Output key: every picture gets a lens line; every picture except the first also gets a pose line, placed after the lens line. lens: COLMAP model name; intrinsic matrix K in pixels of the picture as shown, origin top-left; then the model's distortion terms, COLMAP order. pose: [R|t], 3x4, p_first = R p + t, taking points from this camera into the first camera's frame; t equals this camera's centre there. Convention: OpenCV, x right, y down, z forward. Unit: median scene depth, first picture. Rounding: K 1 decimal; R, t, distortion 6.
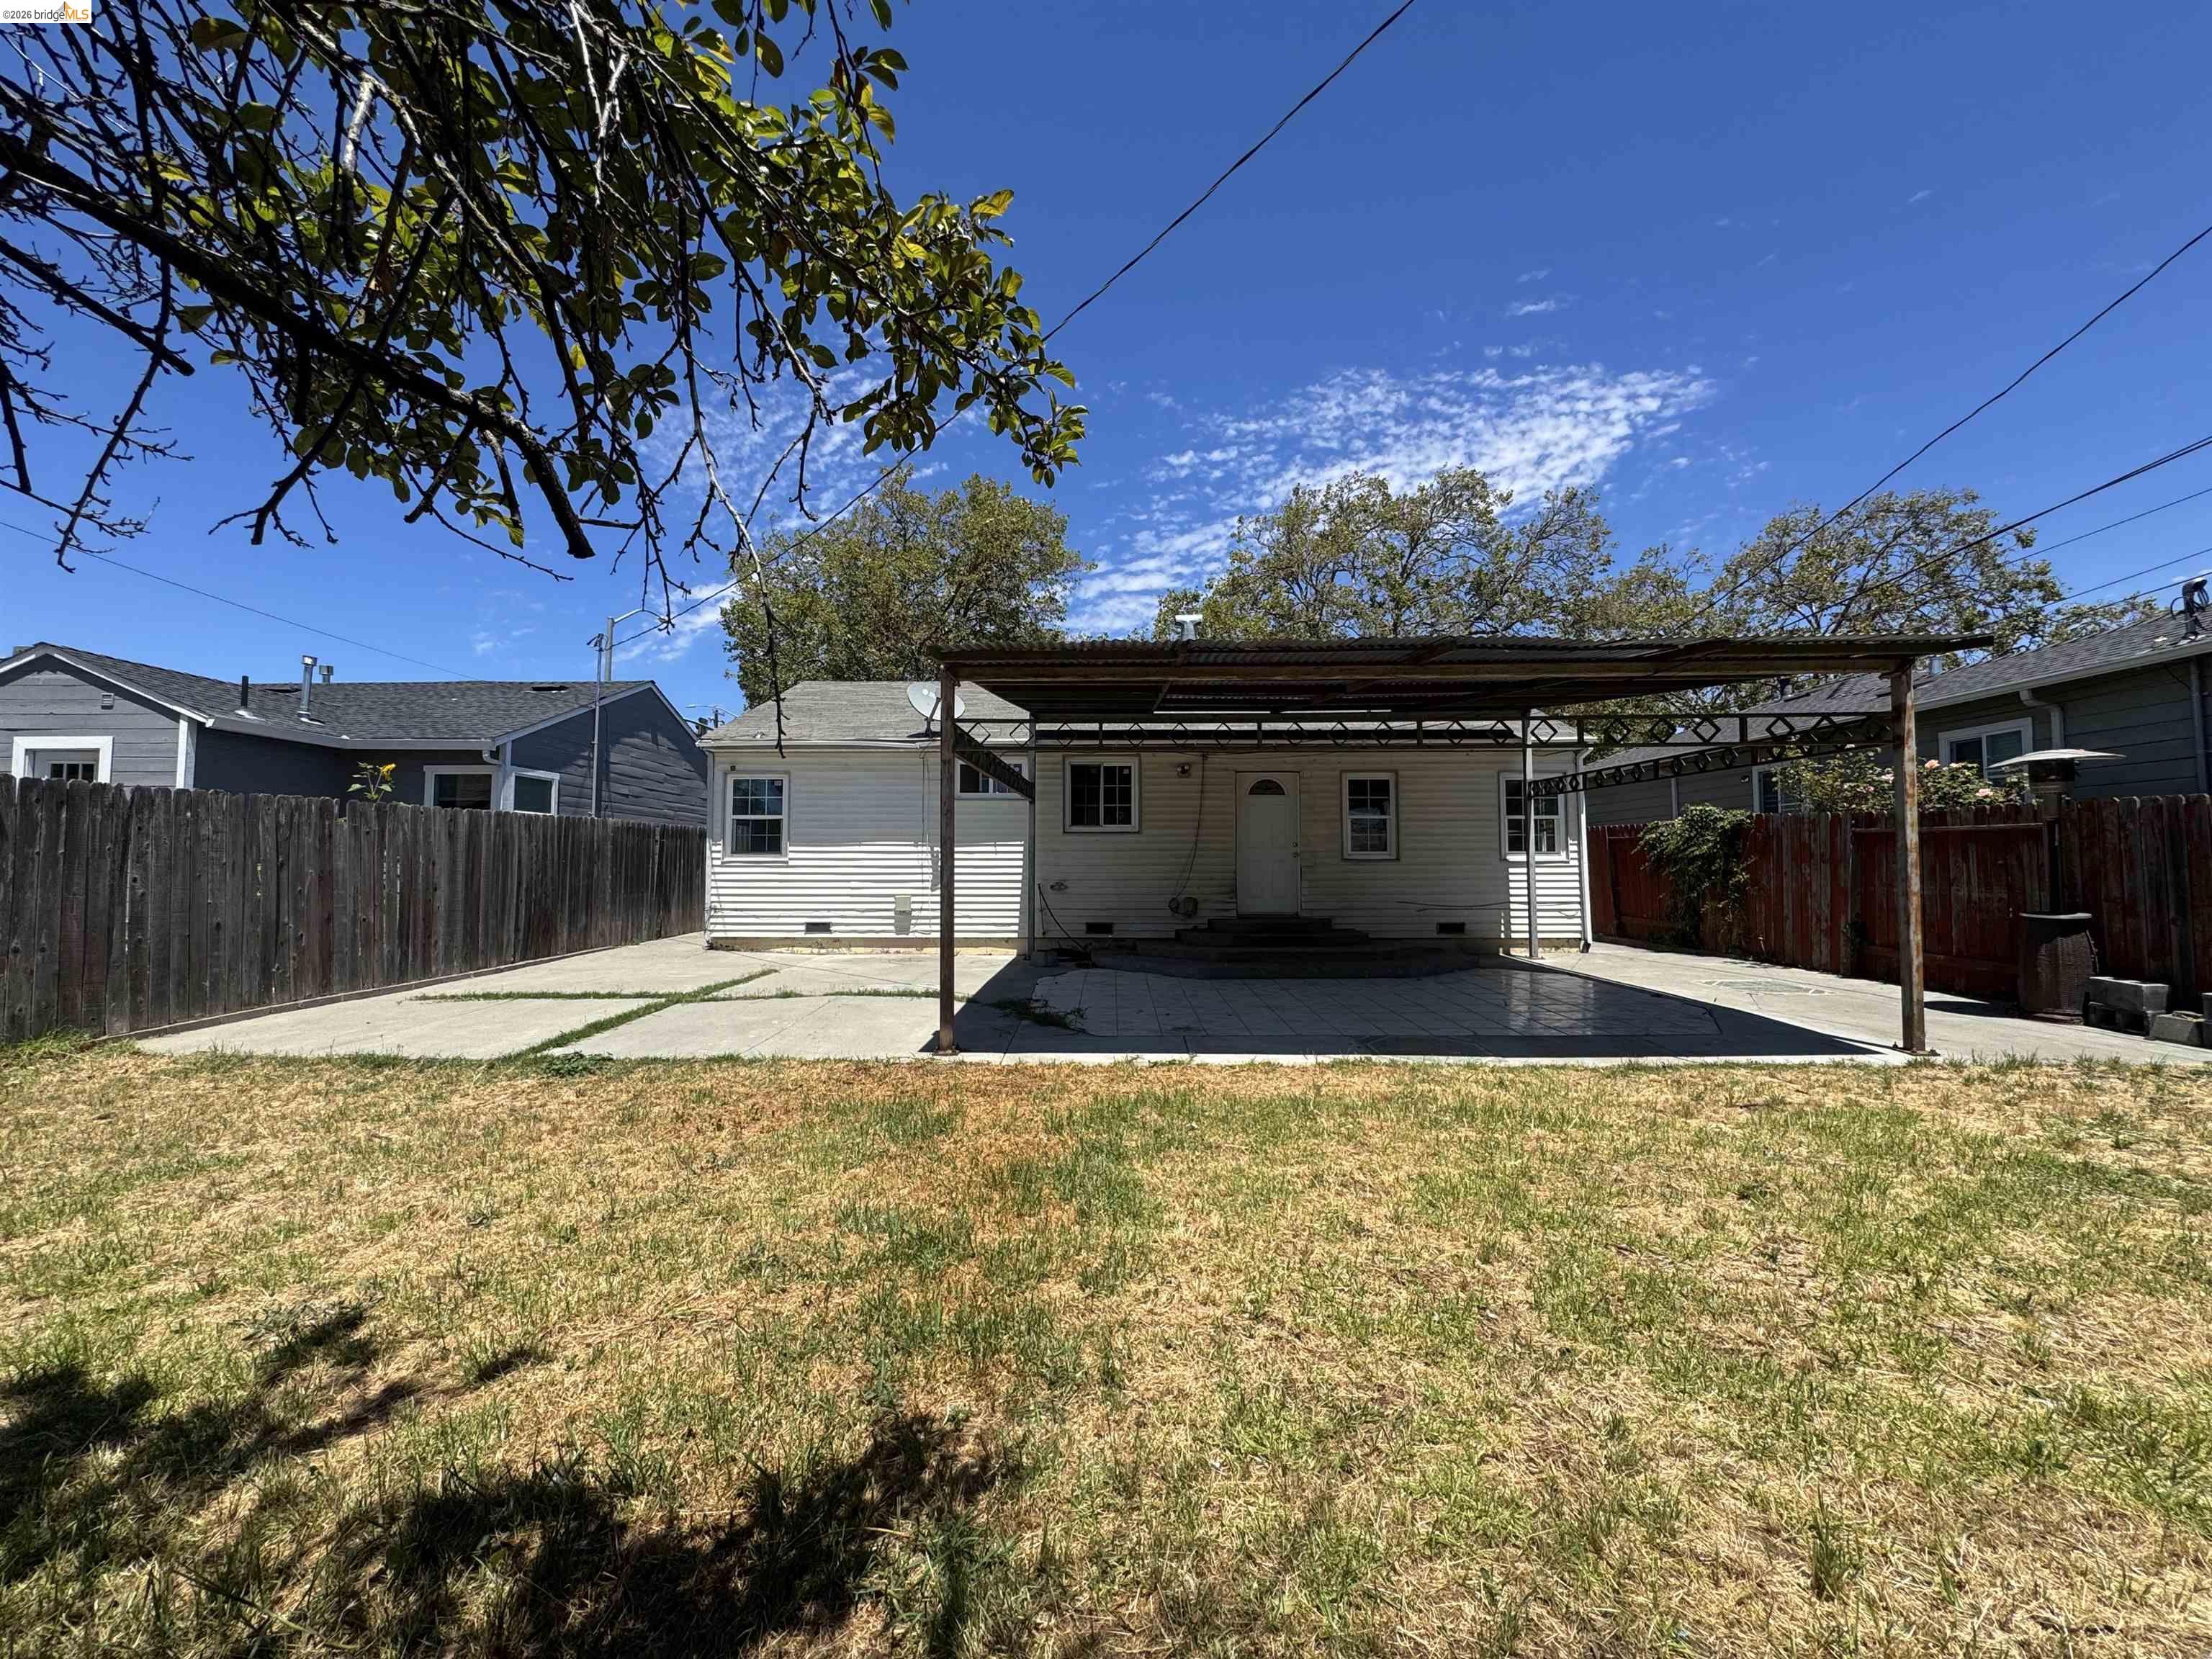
lens RADIAL K [[882.5, 0, 1089.9], [0, 882.5, 836.4], [0, 0, 1]] dist [-0.002769, -0.000802]
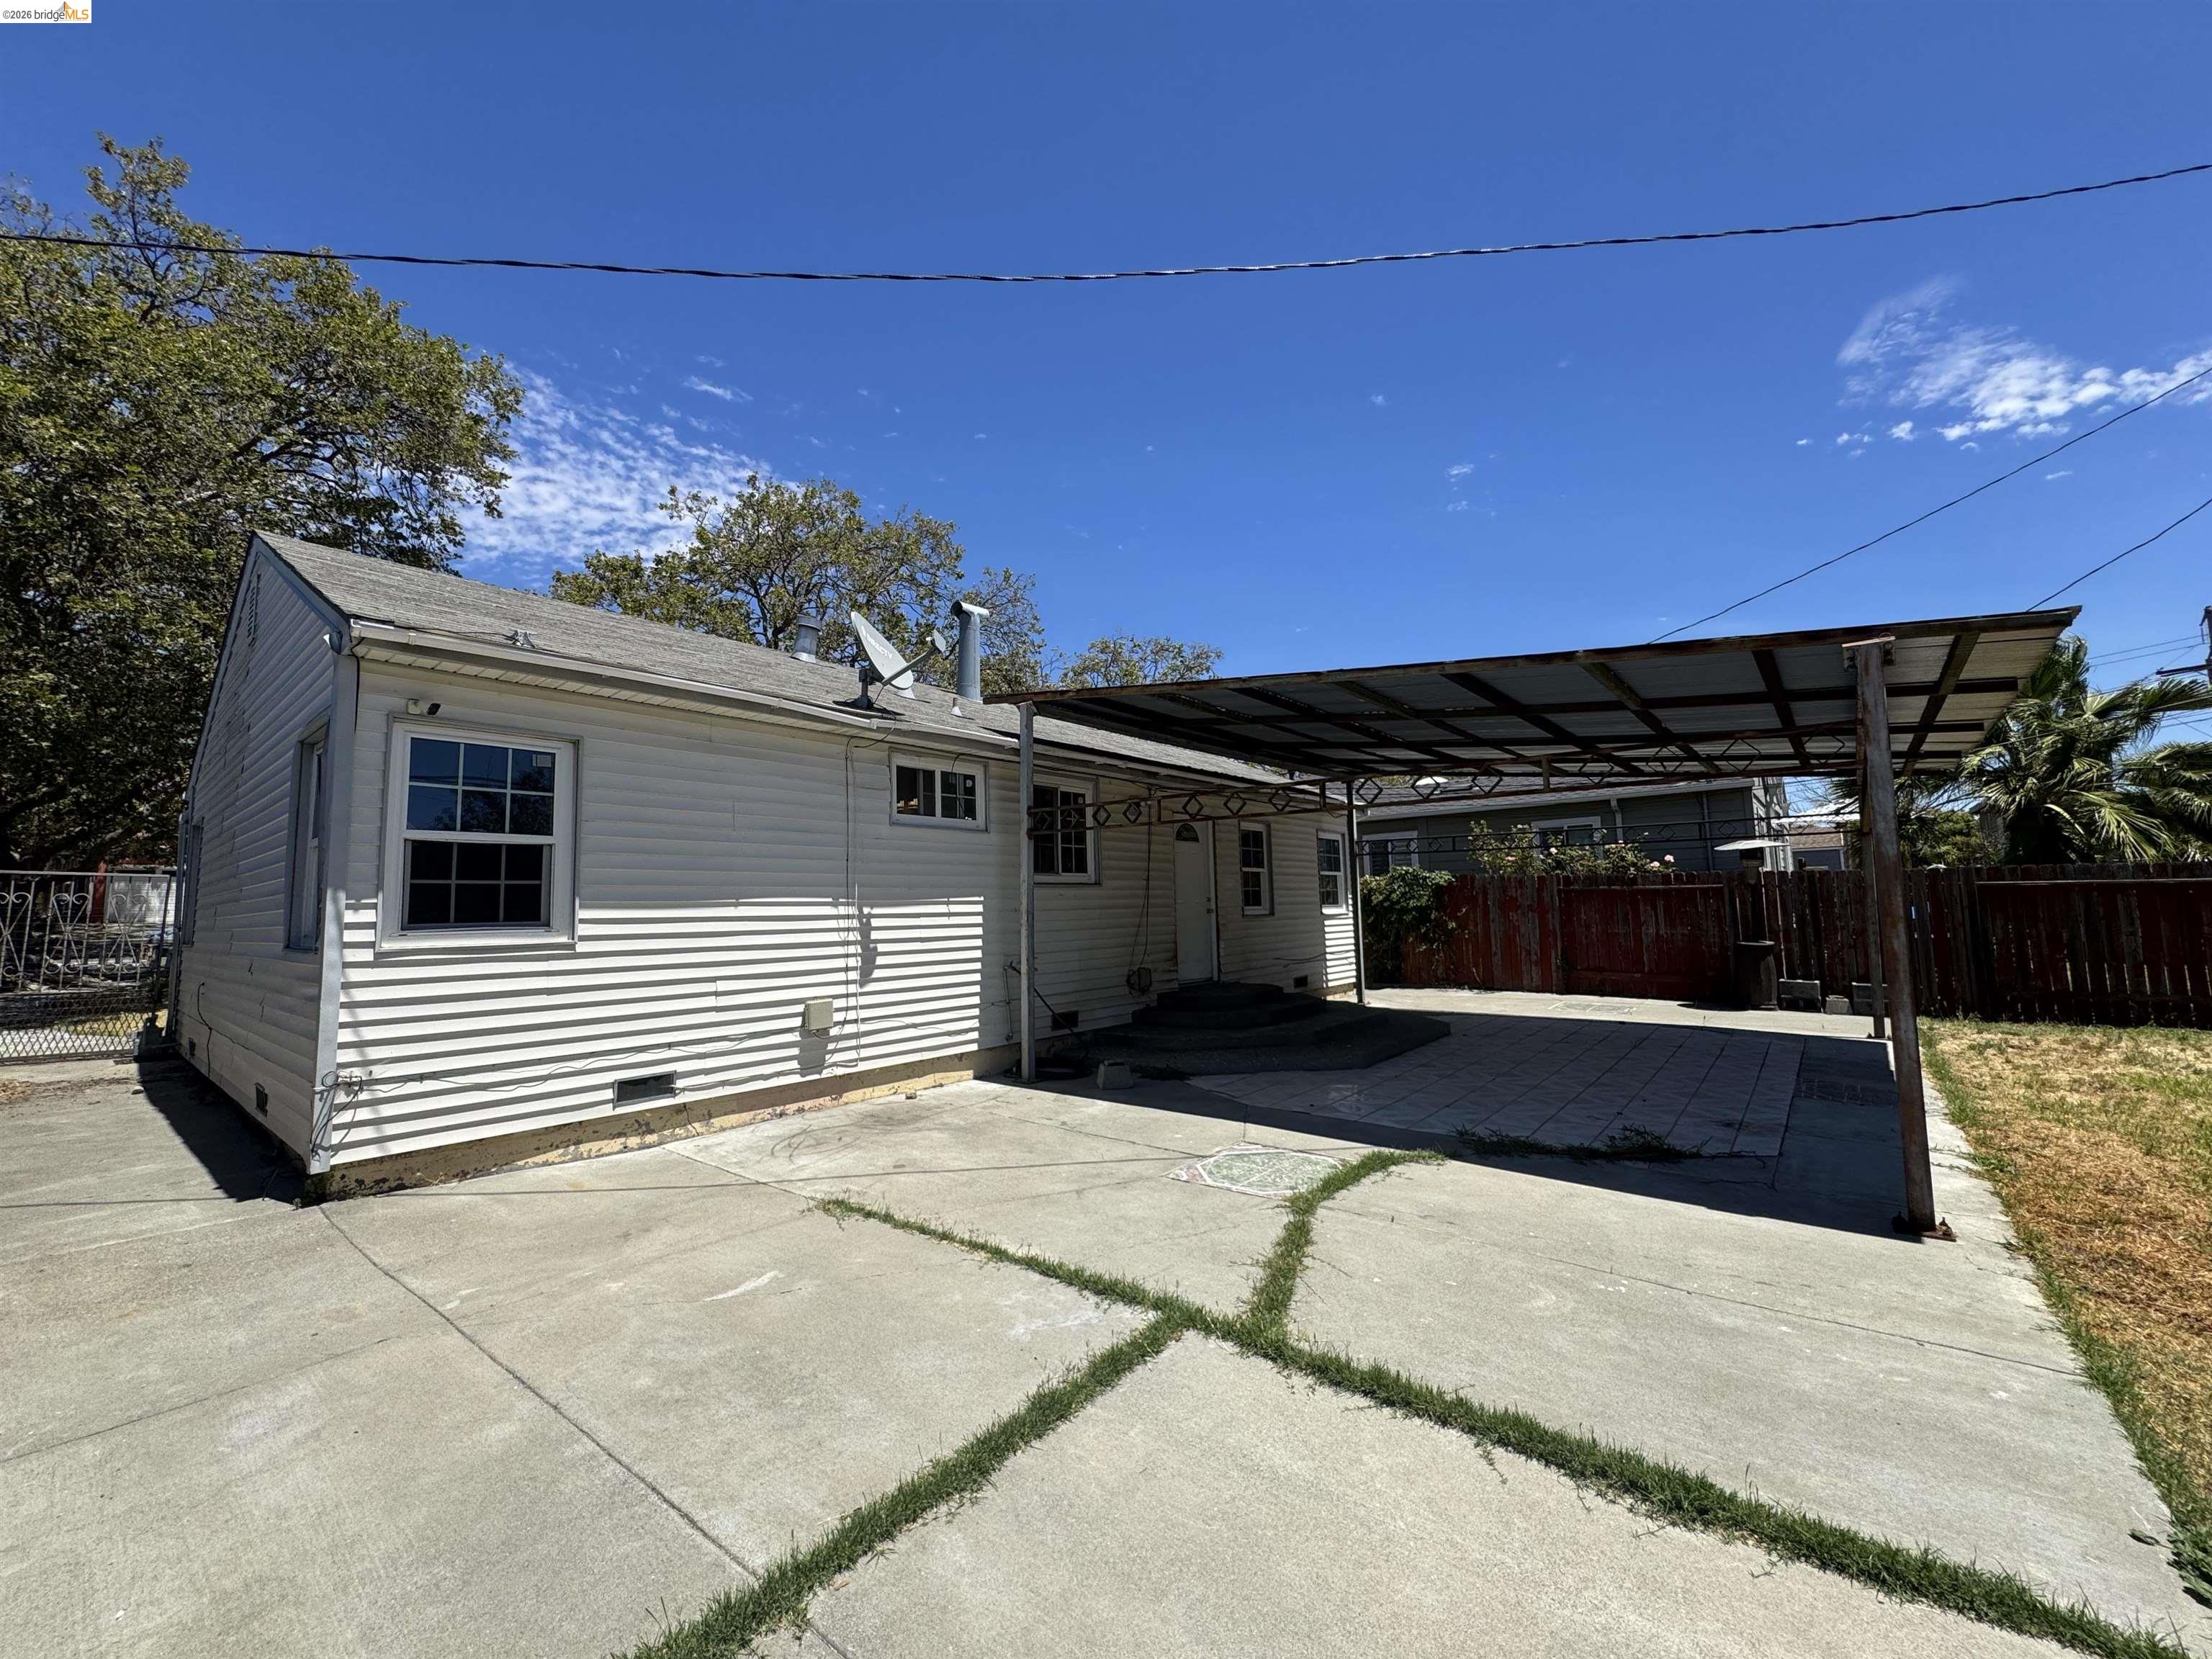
lens RADIAL K [[882.5, 0, 1100.6], [0, 882.5, 818.4], [0, 0, 1]] dist [-0.002769, -0.000802]
pose [[0.619359, 0.068219, 0.782138, -0.526438], [-0.006194, 0.996611, -0.082021, 0.001025], [-0.785083, 0.045956, 0.617683, 0.531541]]
